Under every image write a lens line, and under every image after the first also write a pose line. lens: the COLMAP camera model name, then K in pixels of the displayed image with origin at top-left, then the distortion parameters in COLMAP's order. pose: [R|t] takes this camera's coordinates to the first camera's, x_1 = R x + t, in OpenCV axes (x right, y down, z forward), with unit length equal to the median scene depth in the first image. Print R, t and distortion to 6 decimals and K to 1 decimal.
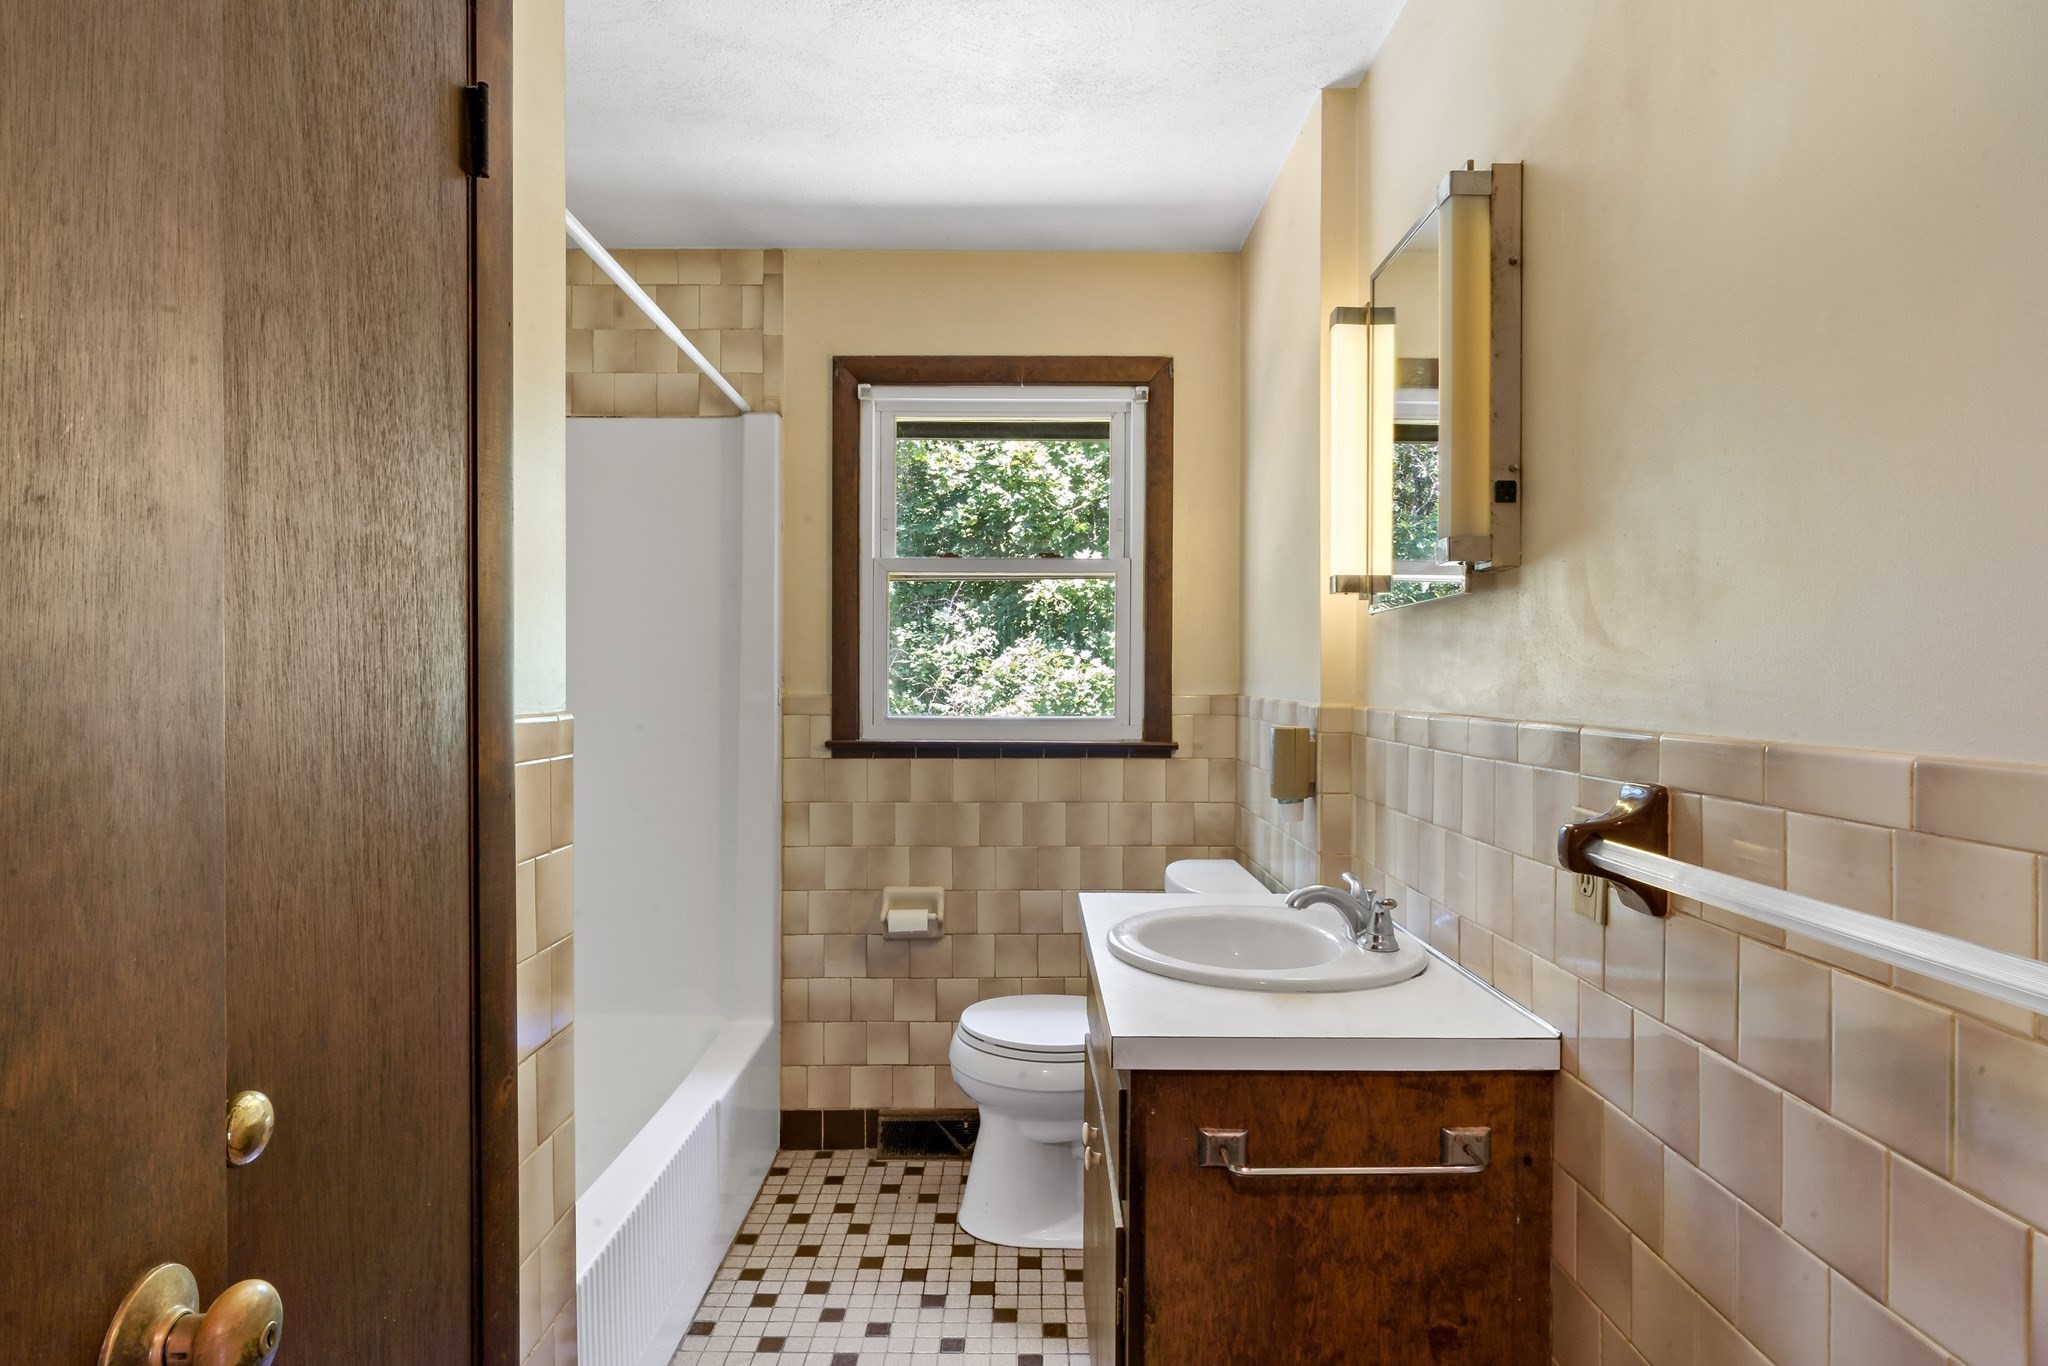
lens RADIAL K [[1088.1, 0, 1020.0], [0, 1088.1, 694.4], [0, 0, 1]] dist [0.003361, 0.000330]
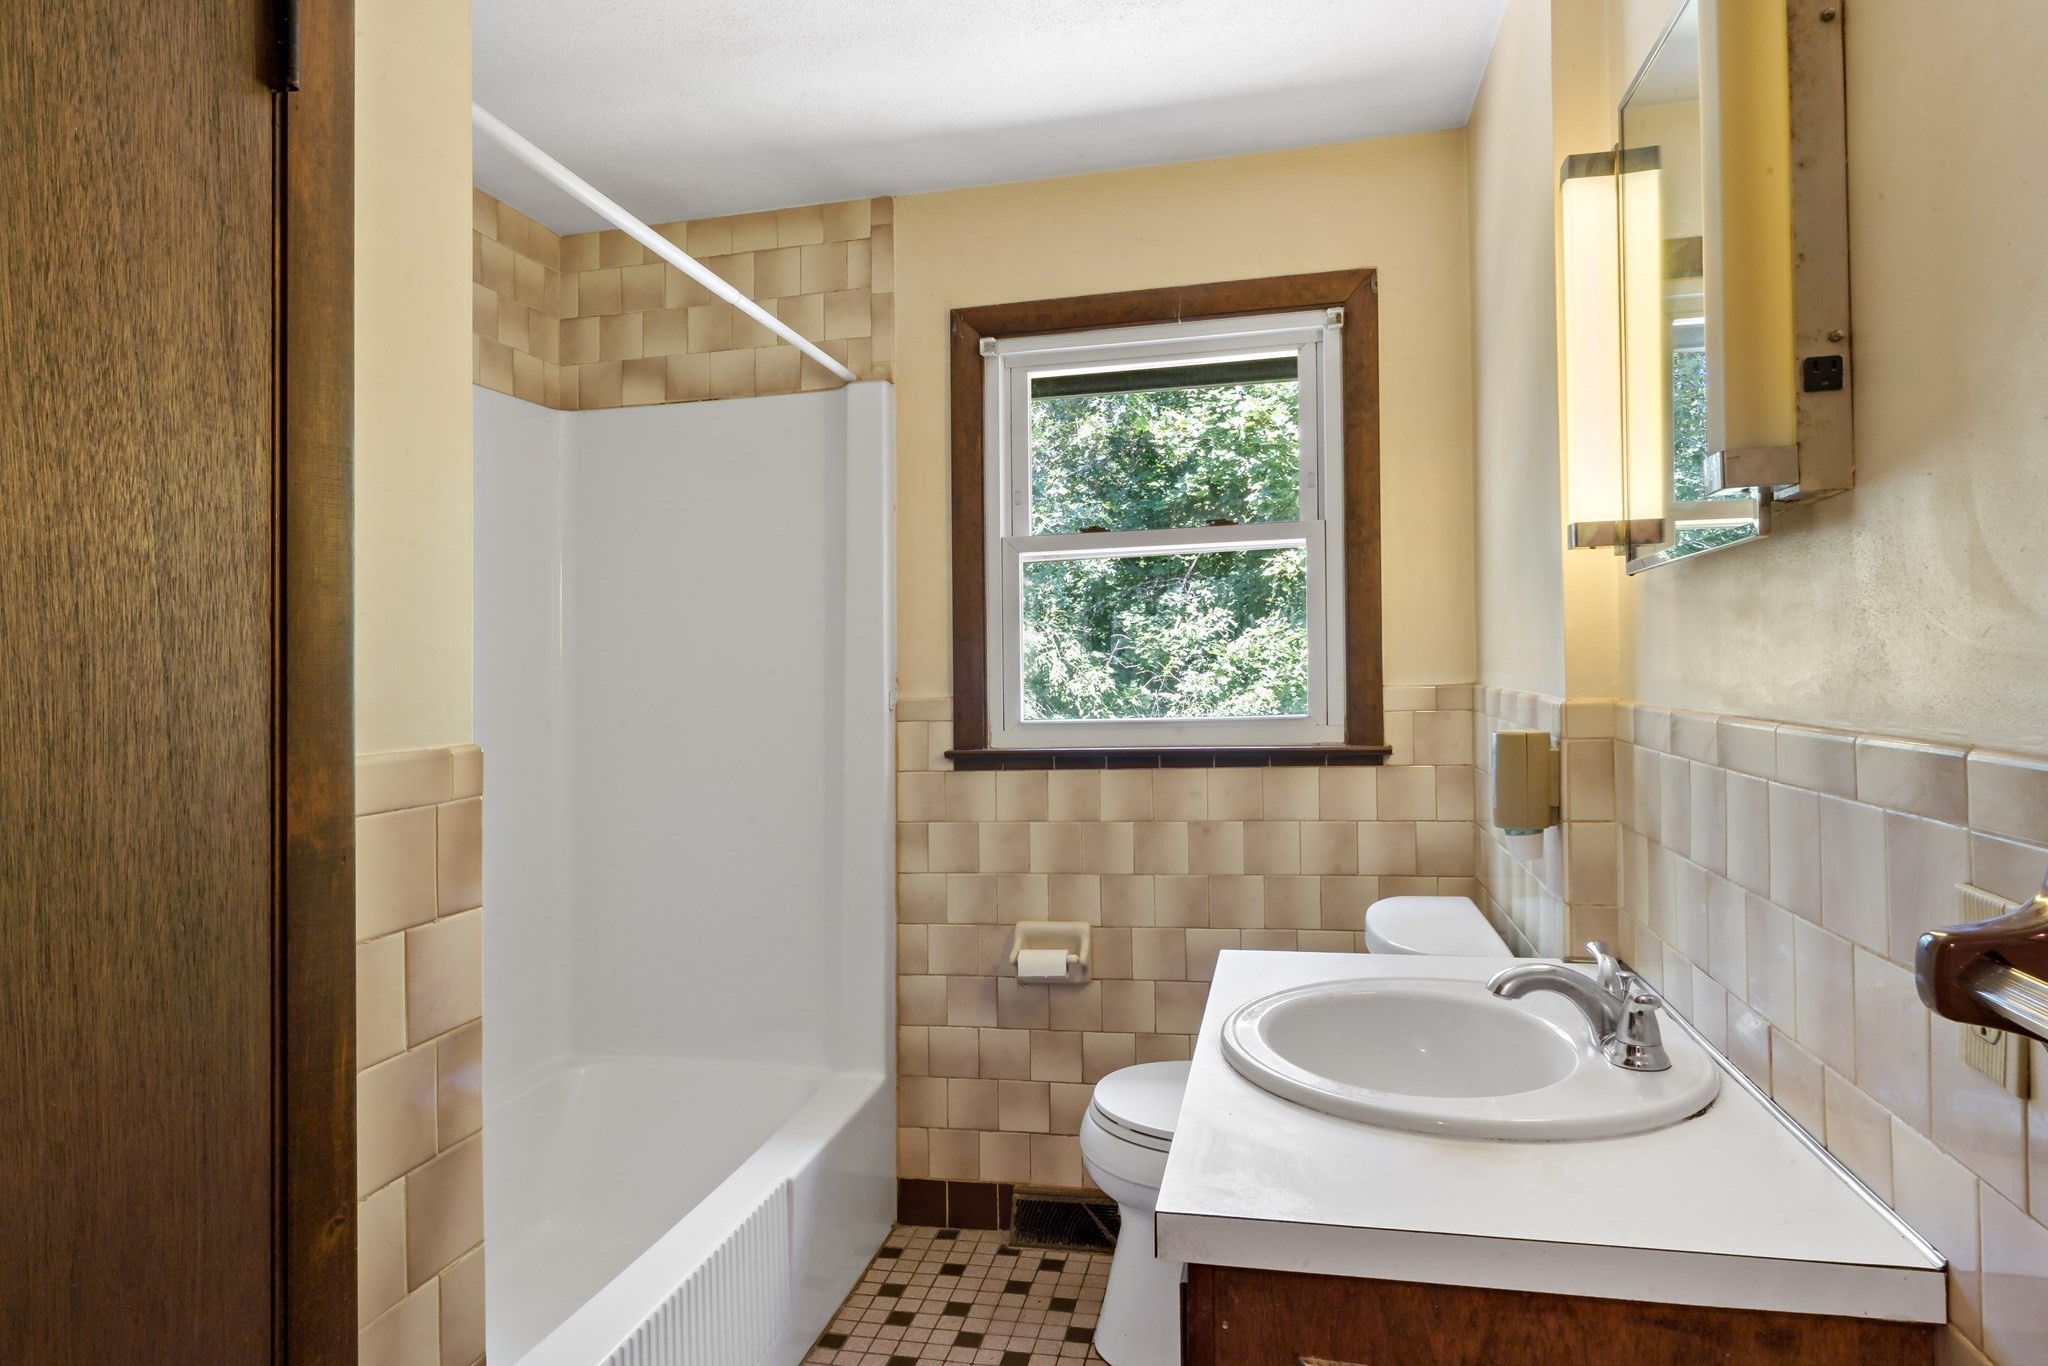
lens RADIAL K [[1139.1, 0, 959.8], [0, 1139.1, 673.1], [0, 0, 1]] dist [0.002669, 0.000674]
pose [[0.962595, -0.026131, -0.269681, 0.087782], [0.024107, 0.999651, -0.010818, -0.010237], [0.269870, 0.003912, 0.962889, 0.142916]]
